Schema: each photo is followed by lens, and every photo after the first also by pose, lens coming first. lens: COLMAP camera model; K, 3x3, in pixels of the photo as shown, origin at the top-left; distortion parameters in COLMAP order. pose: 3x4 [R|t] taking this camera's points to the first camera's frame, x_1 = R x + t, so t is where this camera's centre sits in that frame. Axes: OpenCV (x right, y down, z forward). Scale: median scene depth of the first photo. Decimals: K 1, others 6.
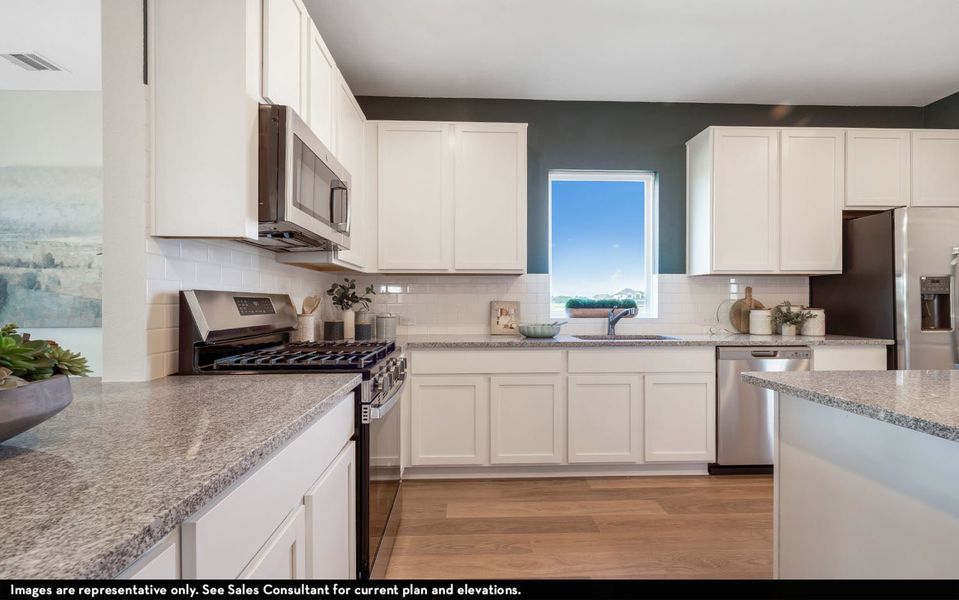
lens RADIAL K [[399.3, 0, 476.5], [0, 399.3, 300.6], [0, 0, 1]] dist [0.002076, -0.002369]
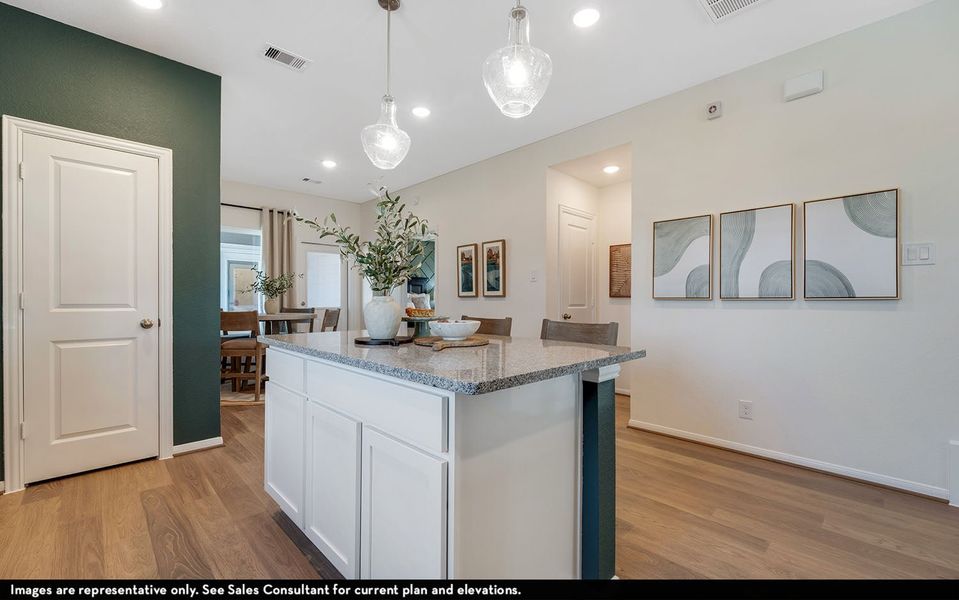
lens RADIAL K [[399.3, 0, 482.5], [0, 399.3, 291.3], [0, 0, 1]] dist [0.002076, -0.002369]
pose [[-0.676463, 0.015185, 0.736320, 0.068047], [-0.008760, 0.999551, -0.028661, 0.020239], [-0.736424, -0.025838, -0.676026, 0.681876]]
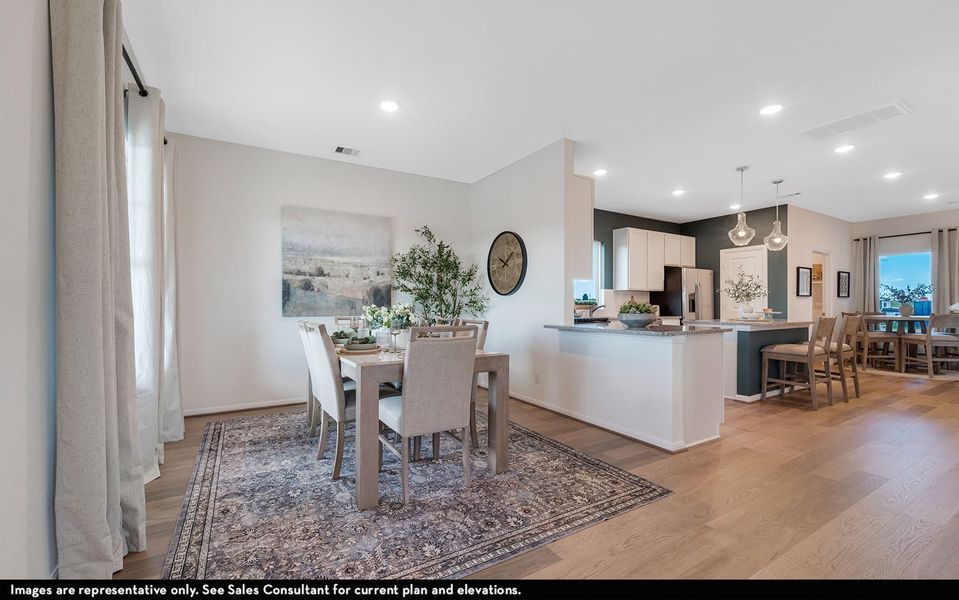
lens RADIAL K [[399.3, 0, 476.9], [0, 399.3, 305.1], [0, 0, 1]] dist [0.002076, -0.002369]
pose [[0.875085, 0.003459, 0.483956, -1.282641], [-0.004686, 0.999988, 0.001327, 0.021256], [-0.483946, -0.003429, 0.875091, -0.604075]]
